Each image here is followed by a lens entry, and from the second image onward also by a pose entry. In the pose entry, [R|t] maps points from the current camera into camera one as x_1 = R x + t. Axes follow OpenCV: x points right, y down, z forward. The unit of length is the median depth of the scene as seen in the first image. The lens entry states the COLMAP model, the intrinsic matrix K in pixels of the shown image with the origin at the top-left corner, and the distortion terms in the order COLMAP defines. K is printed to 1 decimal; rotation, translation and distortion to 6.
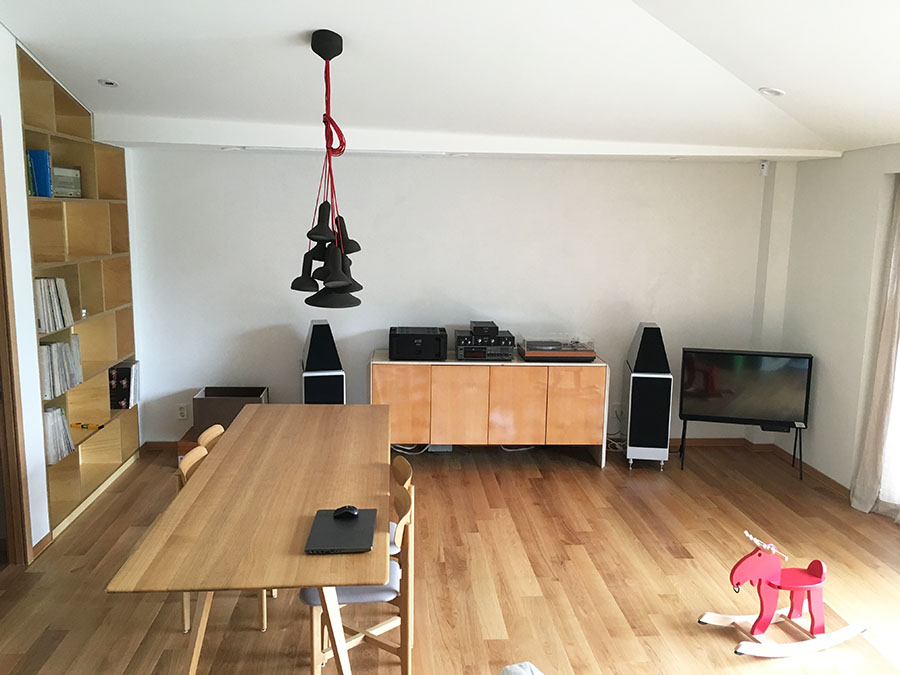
lens RADIAL K [[763.4, 0, 450.0], [0, 763.4, 337.5], [0, 0, 1]] dist [0.089340, -0.114939]
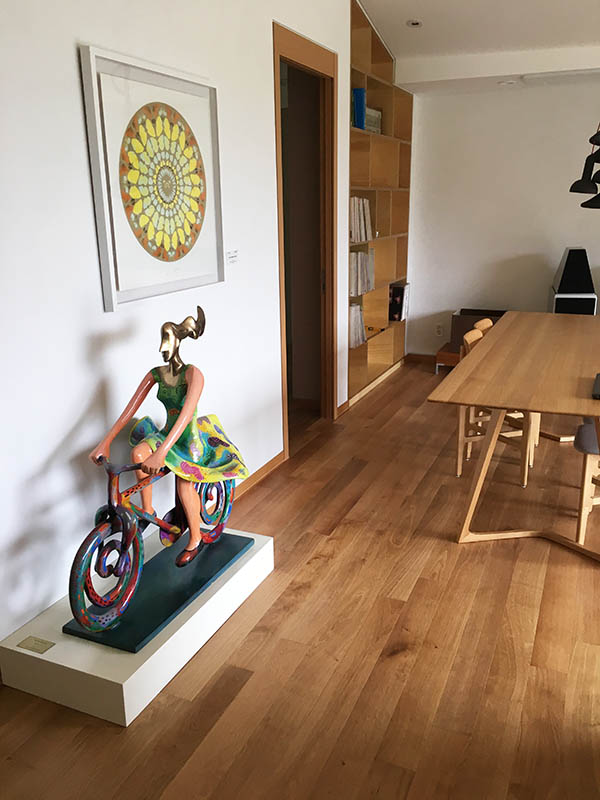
lens RADIAL K [[678.6, 0, 300.0], [0, 678.6, 400.0], [0, 0, 1]] dist [0.089340, -0.114939]
pose [[0.881814, 0.103242, -0.460158, -0.060485], [-0.045635, 0.989844, 0.134632, 0.099208], [0.469384, -0.097721, 0.877570, -0.039358]]
